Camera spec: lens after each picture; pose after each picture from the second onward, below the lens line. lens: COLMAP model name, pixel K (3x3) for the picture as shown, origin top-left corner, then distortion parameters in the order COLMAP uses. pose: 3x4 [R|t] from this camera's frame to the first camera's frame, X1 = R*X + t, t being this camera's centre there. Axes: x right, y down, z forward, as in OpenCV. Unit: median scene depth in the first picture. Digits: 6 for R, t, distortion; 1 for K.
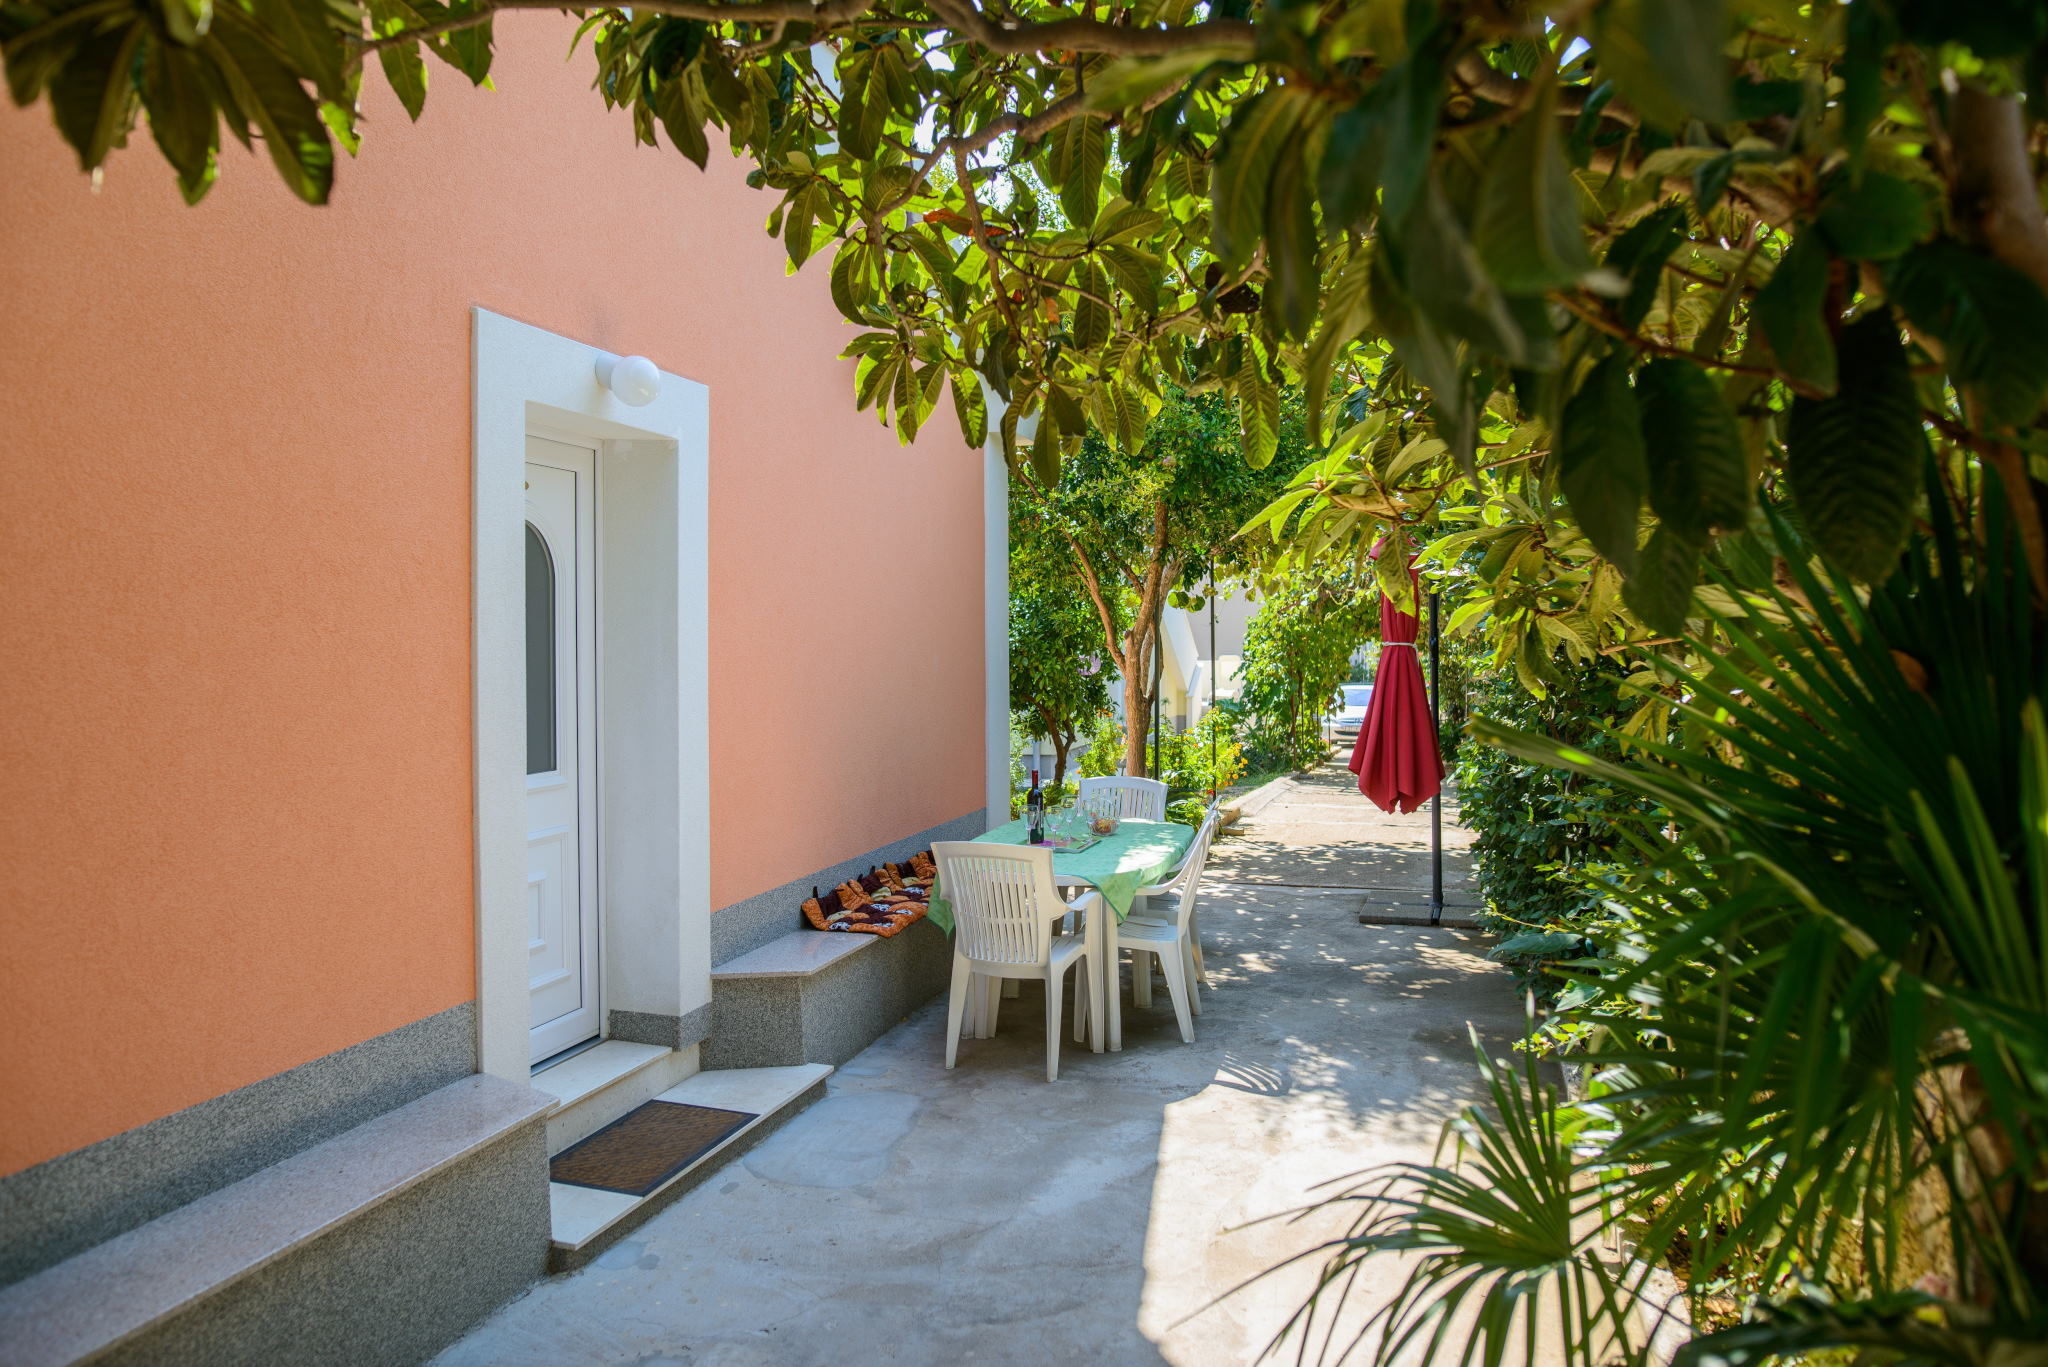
lens RADIAL K [[1459.6, 0, 1013.2], [0, 1459.6, 677.3], [0, 0, 1]] dist [-0.051827, 0.039670]
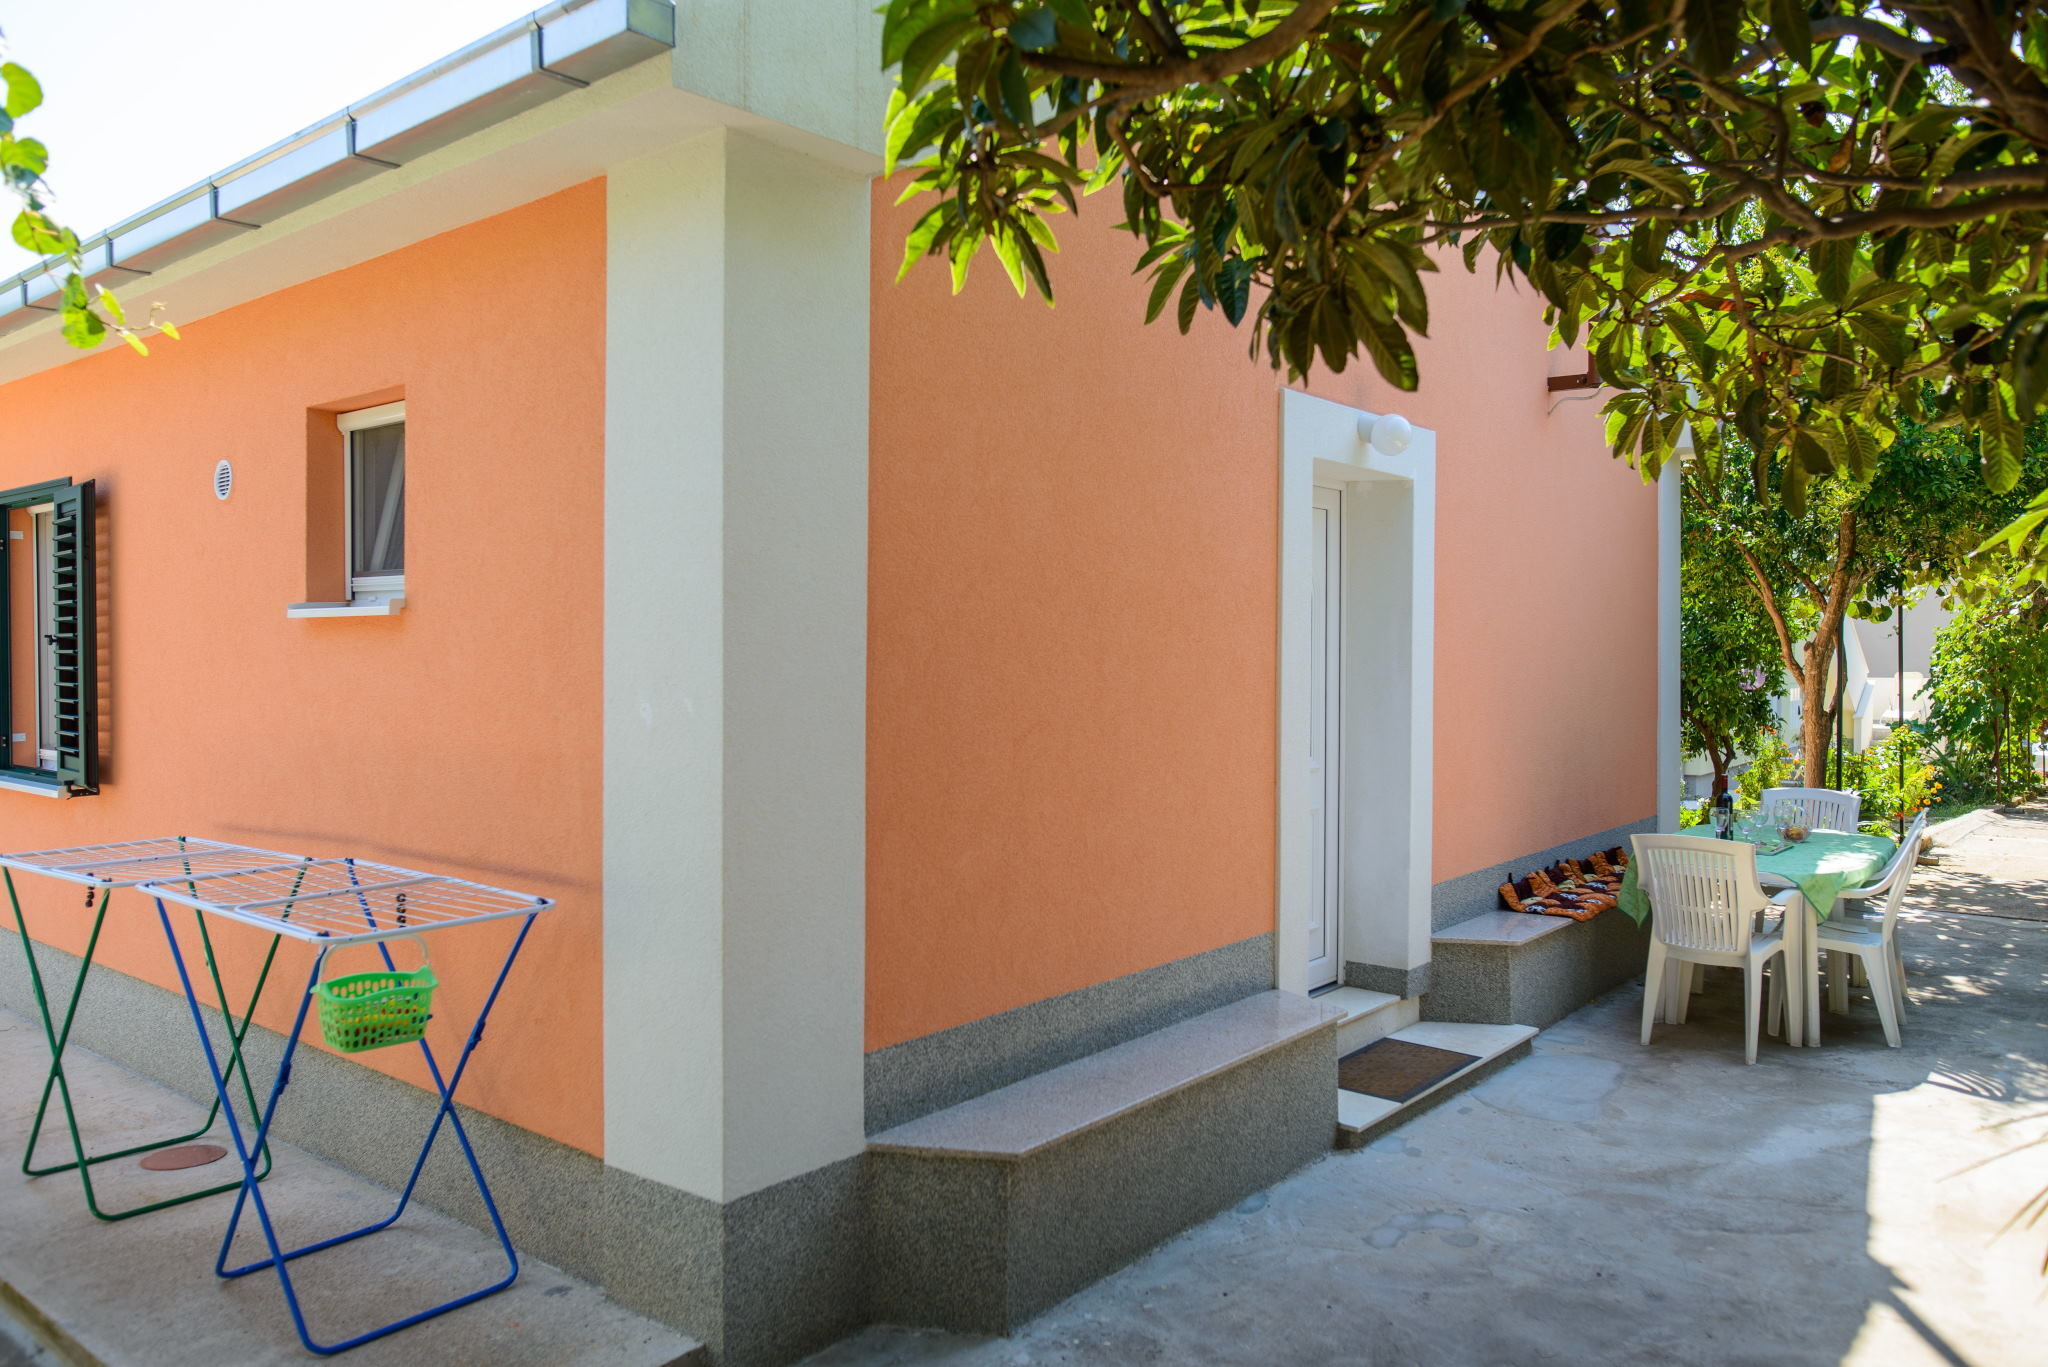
lens RADIAL K [[1459.6, 0, 1011.7], [0, 1459.6, 680.3], [0, 0, 1]] dist [-0.051827, 0.039670]
pose [[0.917612, 0.007817, -0.397400, -0.068144], [-0.010776, 0.999928, -0.005213, 0.010262], [0.397331, 0.009066, 0.917631, -0.238620]]
